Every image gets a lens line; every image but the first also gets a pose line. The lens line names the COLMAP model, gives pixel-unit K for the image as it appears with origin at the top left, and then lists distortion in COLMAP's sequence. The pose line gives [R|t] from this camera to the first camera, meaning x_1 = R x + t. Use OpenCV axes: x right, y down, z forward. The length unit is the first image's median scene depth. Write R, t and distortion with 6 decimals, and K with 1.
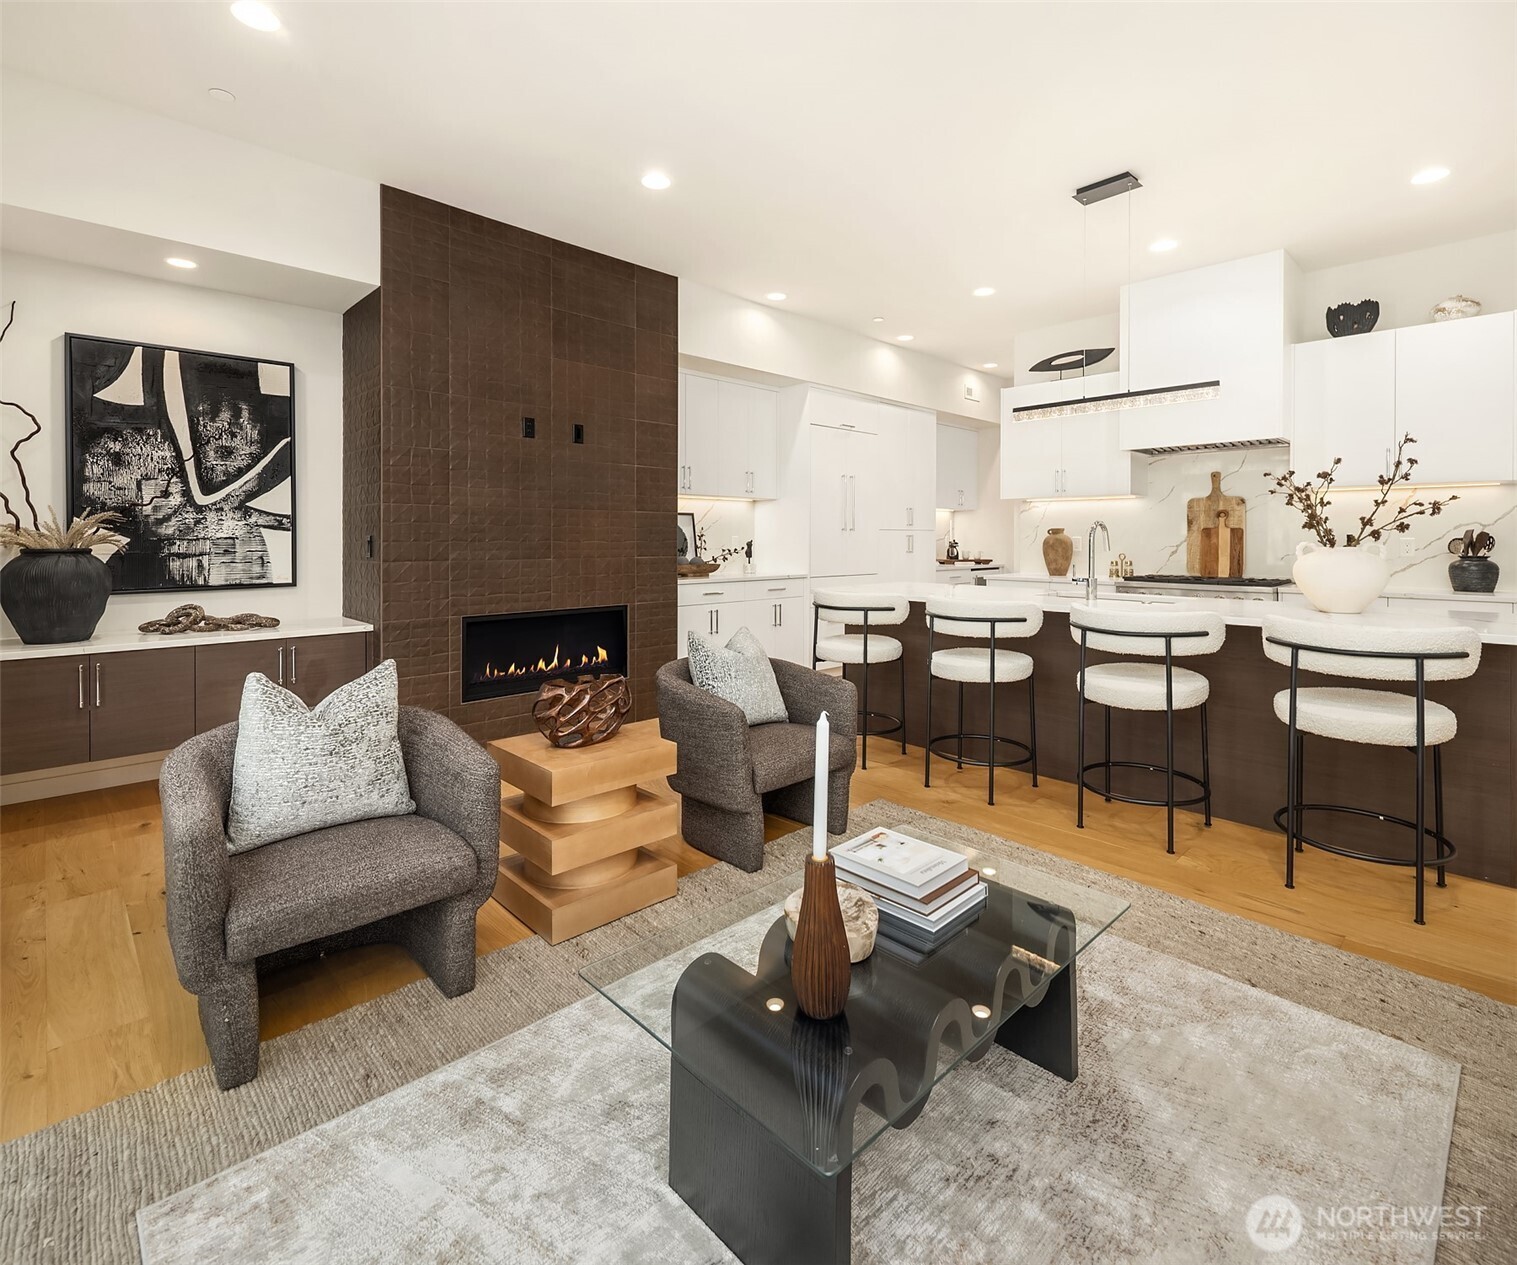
lens RADIAL K [[744.2, 0, 726.6], [0, 744.2, 543.5], [0, 0, 1]] dist [0.002716, 0.000168]
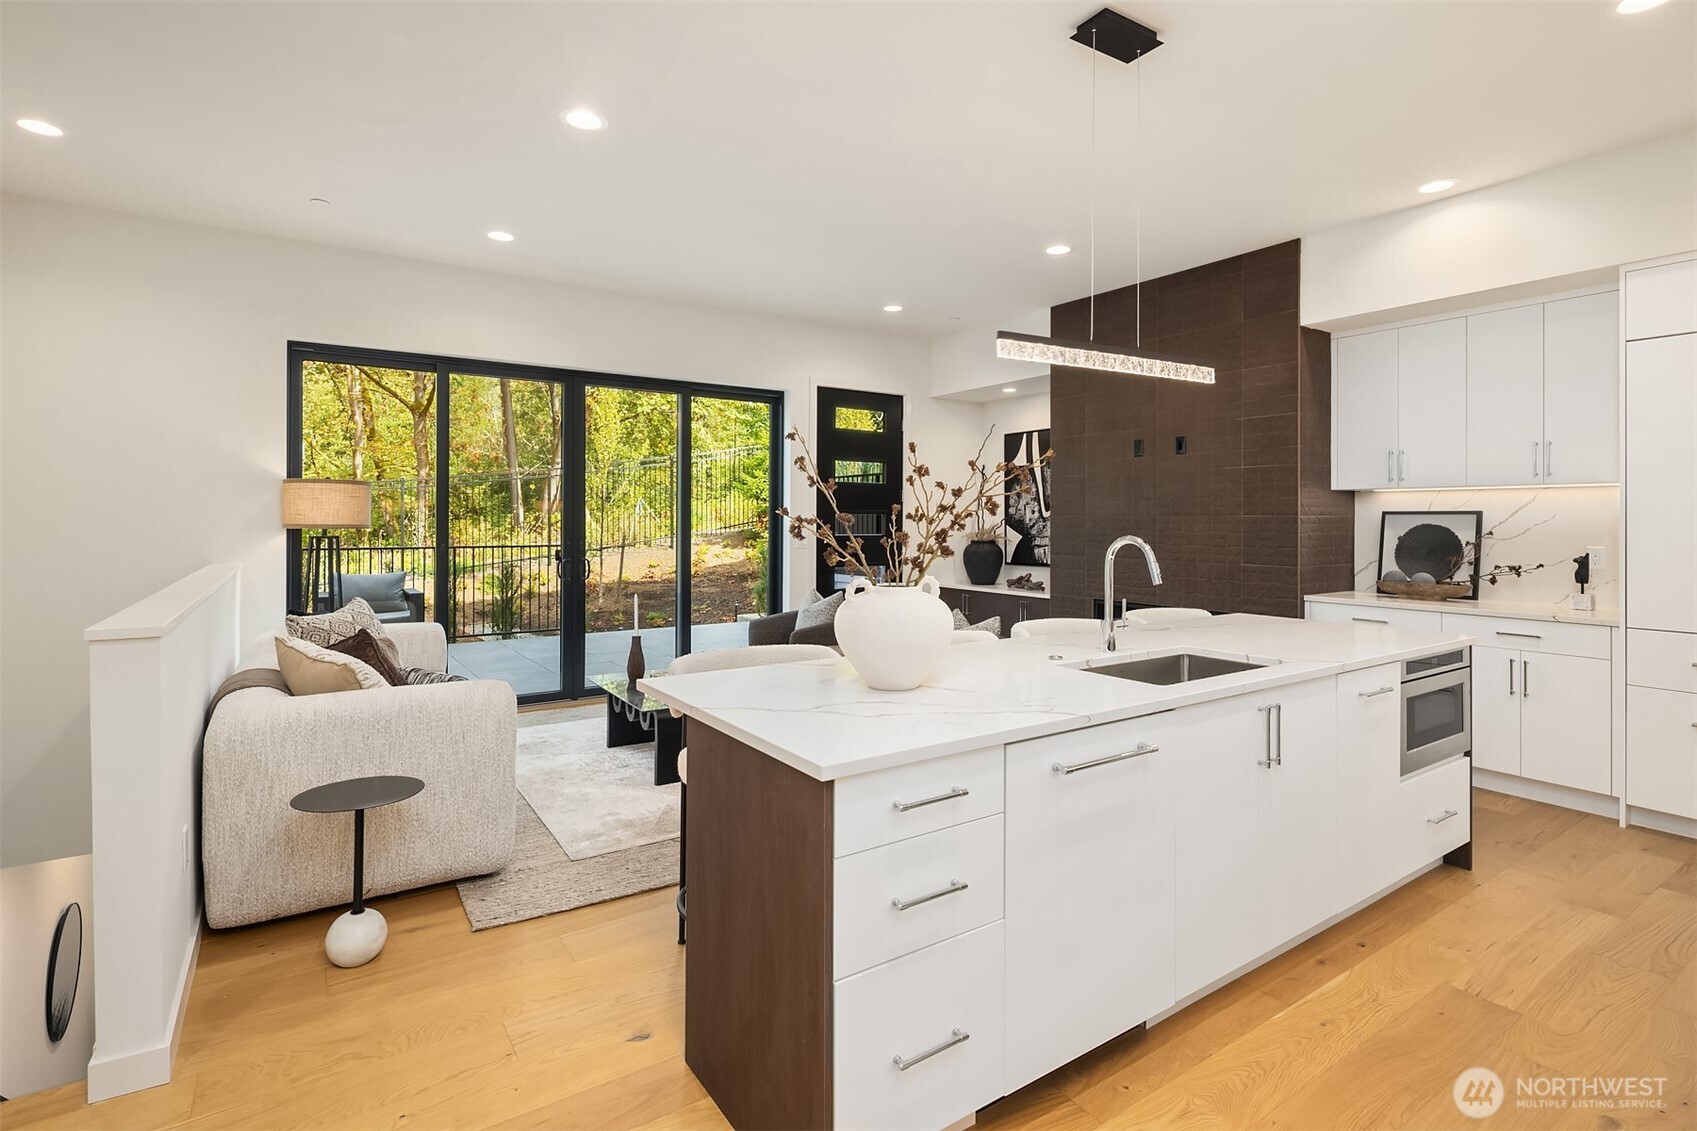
lens RADIAL K [[820.1, 0, 897.2], [0, 820.1, 516.5], [0, 0, 1]] dist [-0.001041, -0.000199]
pose [[-0.120321, -0.005348, -0.992721, 0.961443], [-0.011230, 0.999929, -0.004025, -0.032884], [0.992672, 0.010663, -0.120372, 0.690760]]
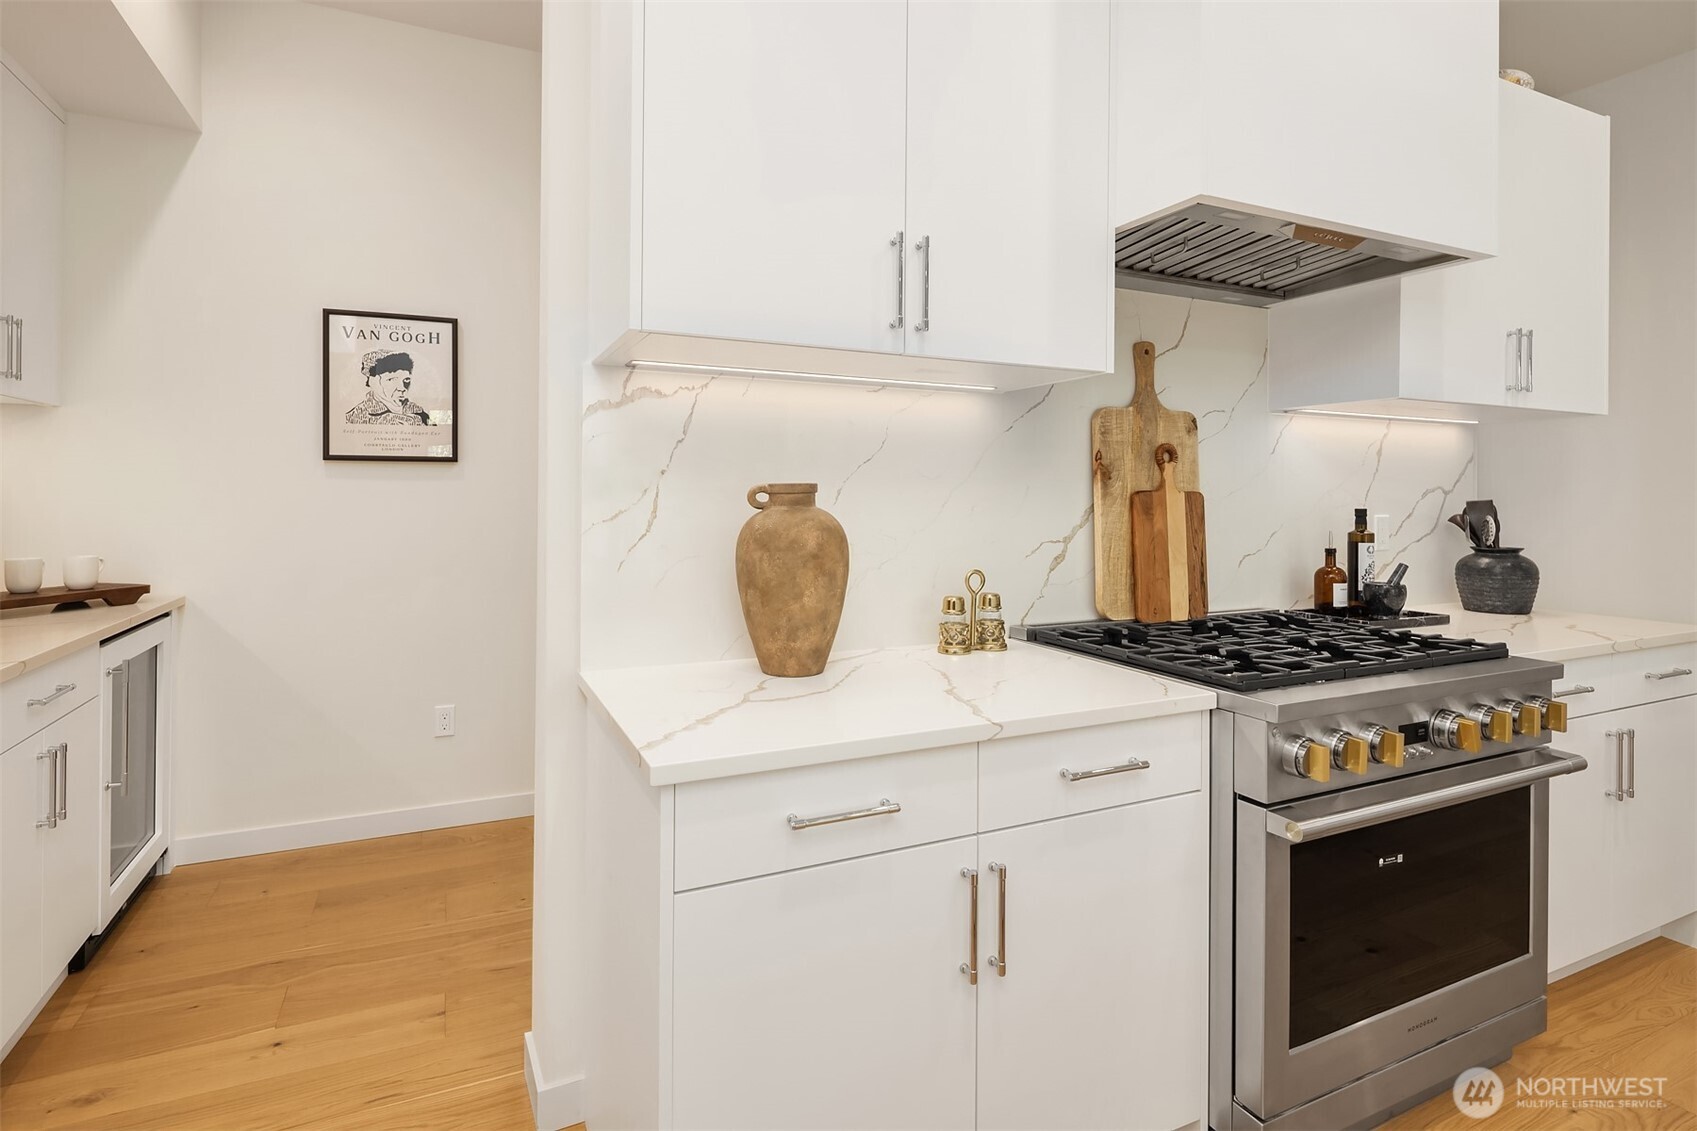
lens RADIAL K [[815.4, 0, 805.2], [0, 815.4, 486.7], [0, 0, 1]] dist [-0.002083, 0.000079]
pose [[0.304355, 0.015429, 0.952434, 0.228196], [0.004550, 0.999834, -0.017651, -0.017567], [-0.952548, 0.009706, 0.304234, 1.133616]]
